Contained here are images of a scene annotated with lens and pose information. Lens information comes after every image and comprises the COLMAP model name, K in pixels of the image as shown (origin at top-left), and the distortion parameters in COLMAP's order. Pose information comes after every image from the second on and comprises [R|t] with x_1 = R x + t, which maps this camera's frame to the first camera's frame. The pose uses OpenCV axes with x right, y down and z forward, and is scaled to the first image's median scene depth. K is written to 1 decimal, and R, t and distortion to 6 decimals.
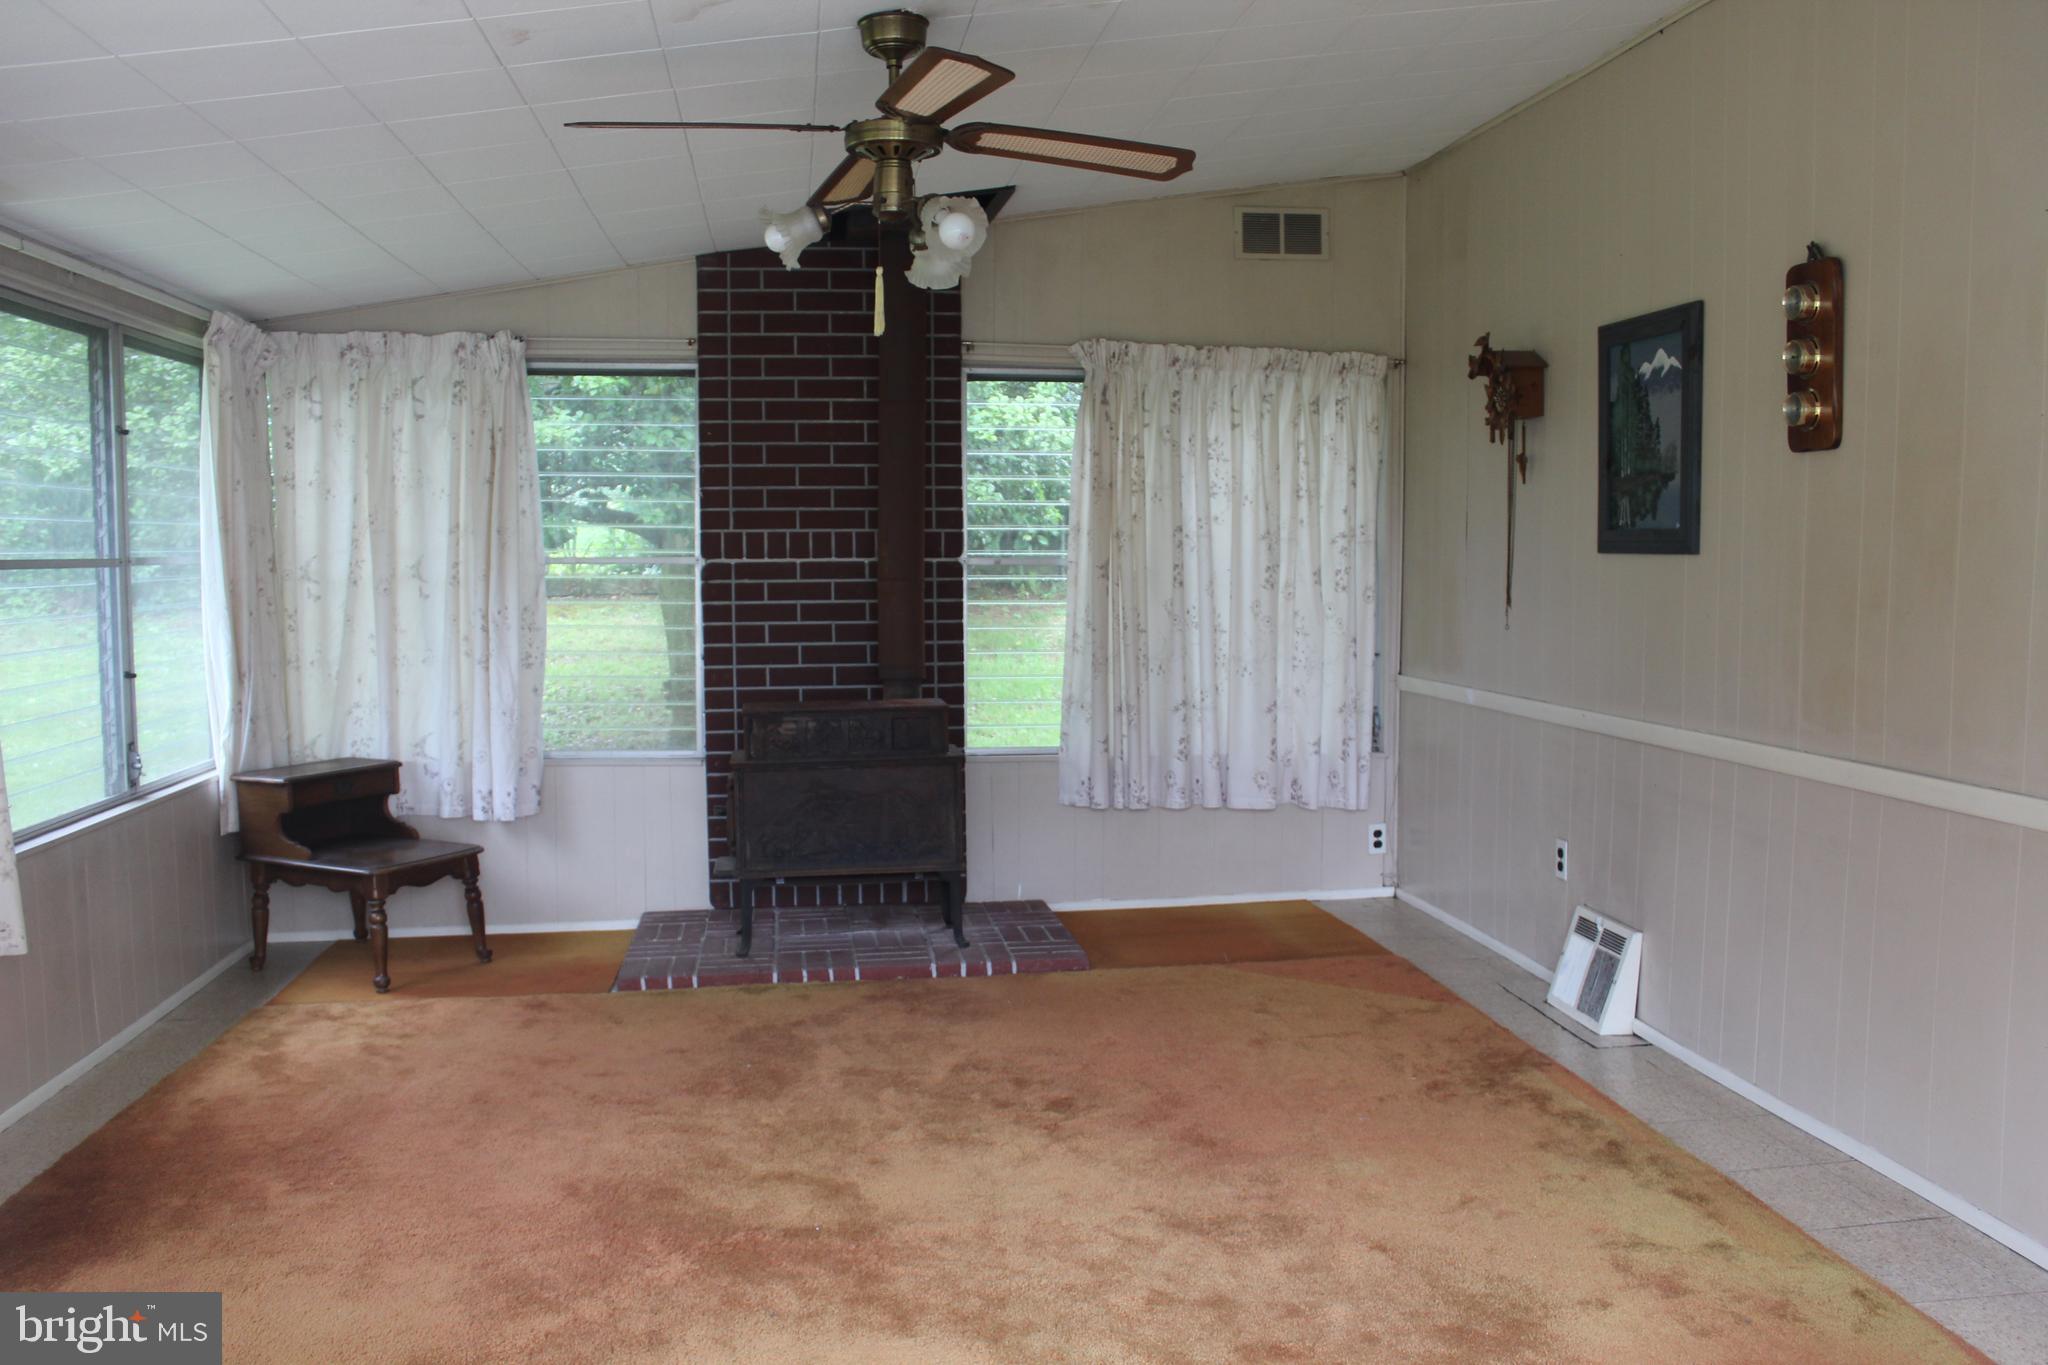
lens RADIAL K [[1664.3, 0, 1024.0], [0, 1664.3, 682.5], [0, 0, 1]] dist [-0.006514, -0.001356]
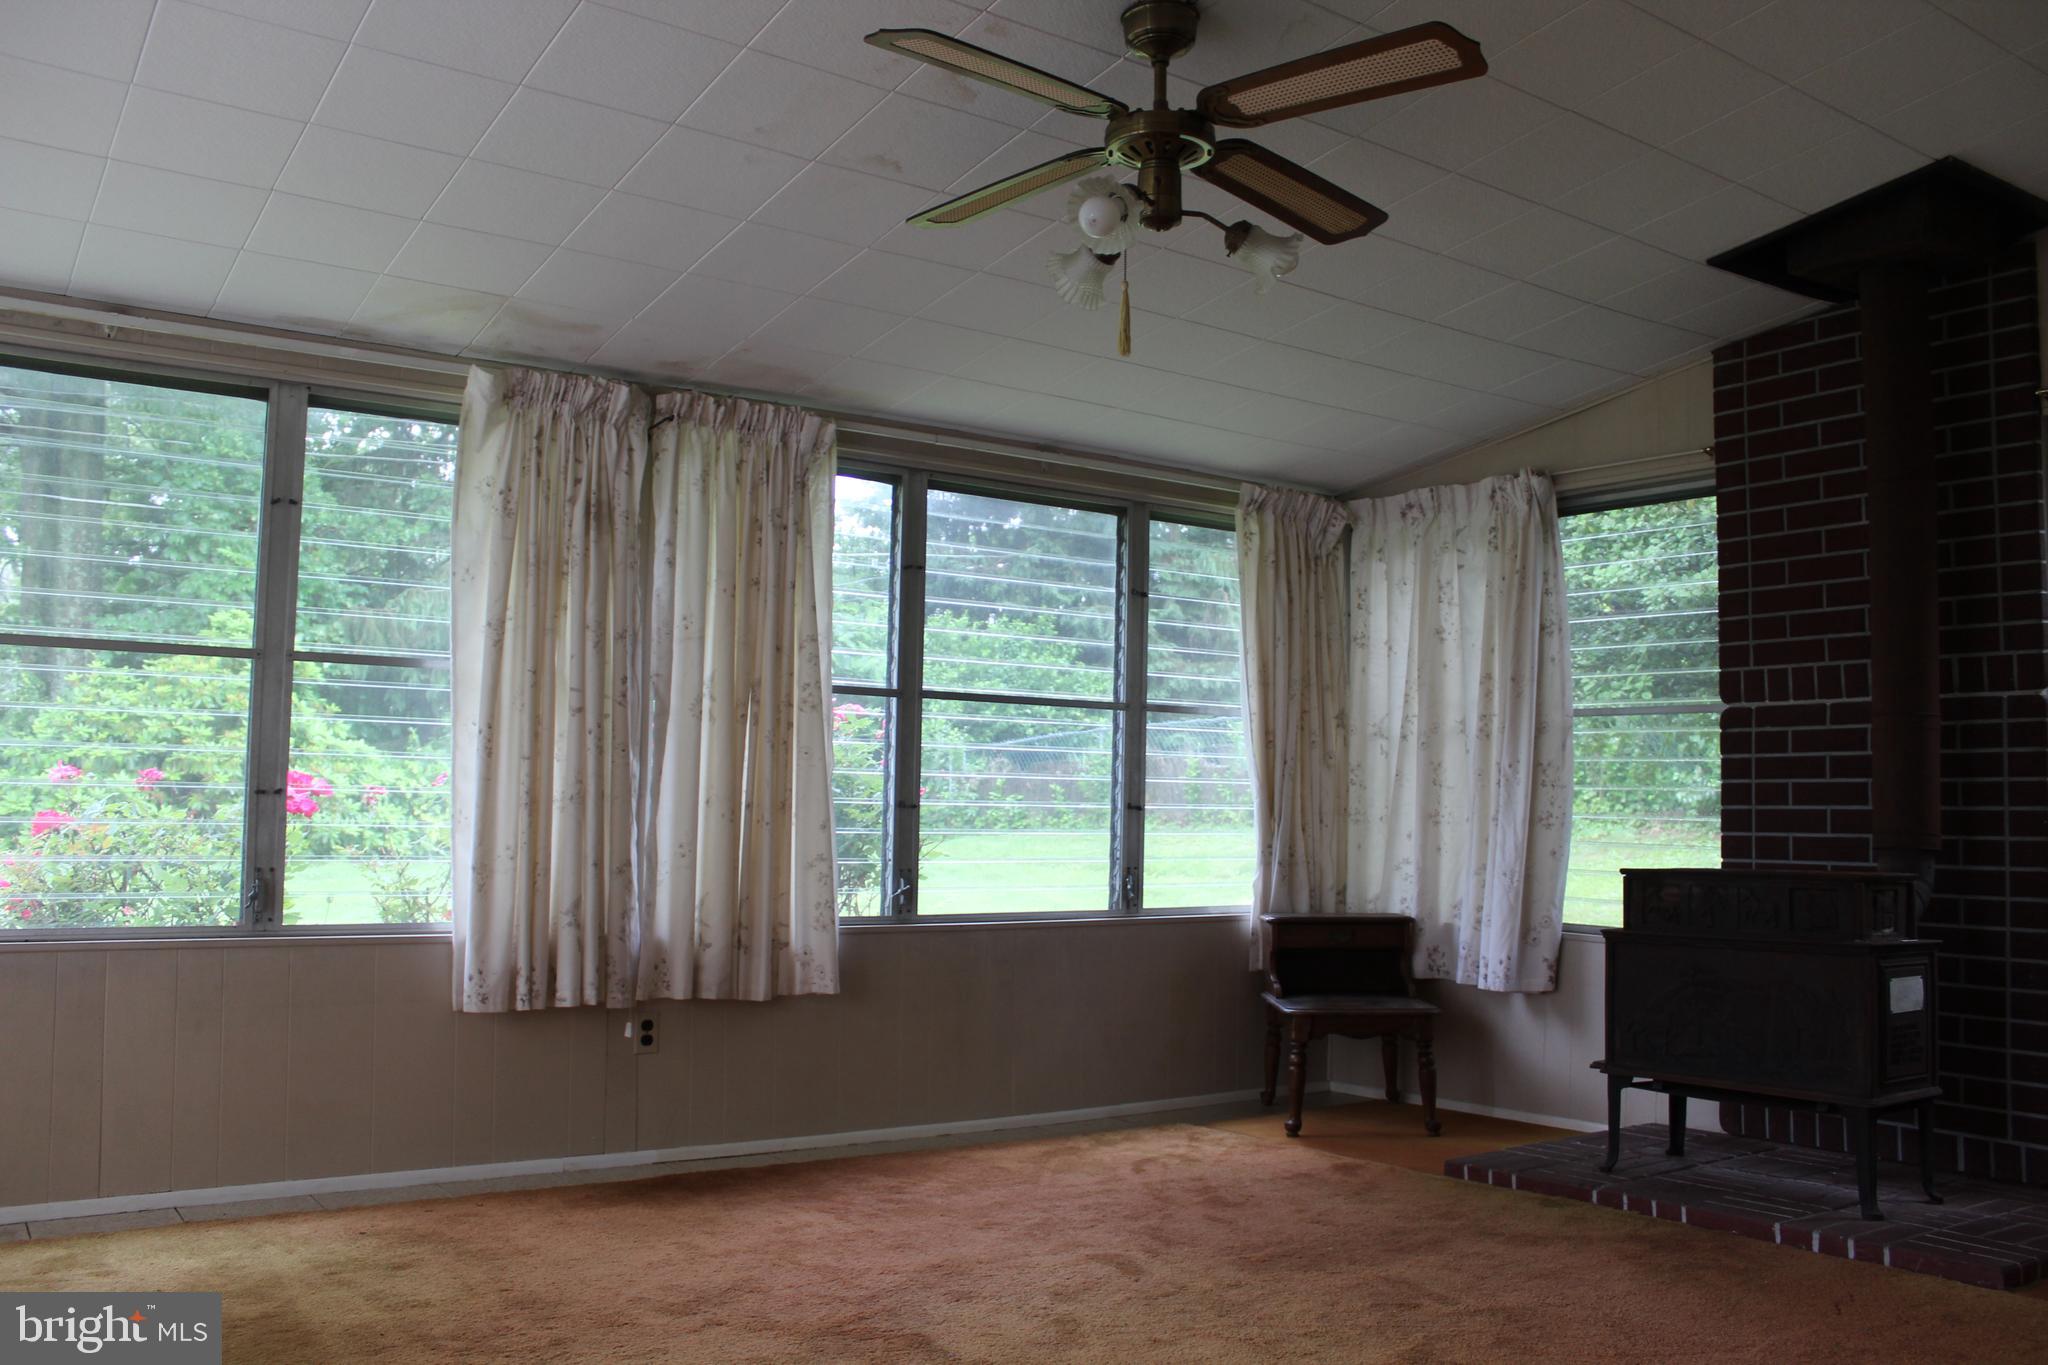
lens RADIAL K [[1664.3, 0, 1024.0], [0, 1664.3, 682.5], [0, 0, 1]] dist [-0.006514, -0.001356]
pose [[0.592960, -0.037058, -0.804379, 0.271704], [-0.076751, 0.991791, -0.102271, 0.027679], [0.801566, 0.122379, 0.585248, 0.230219]]
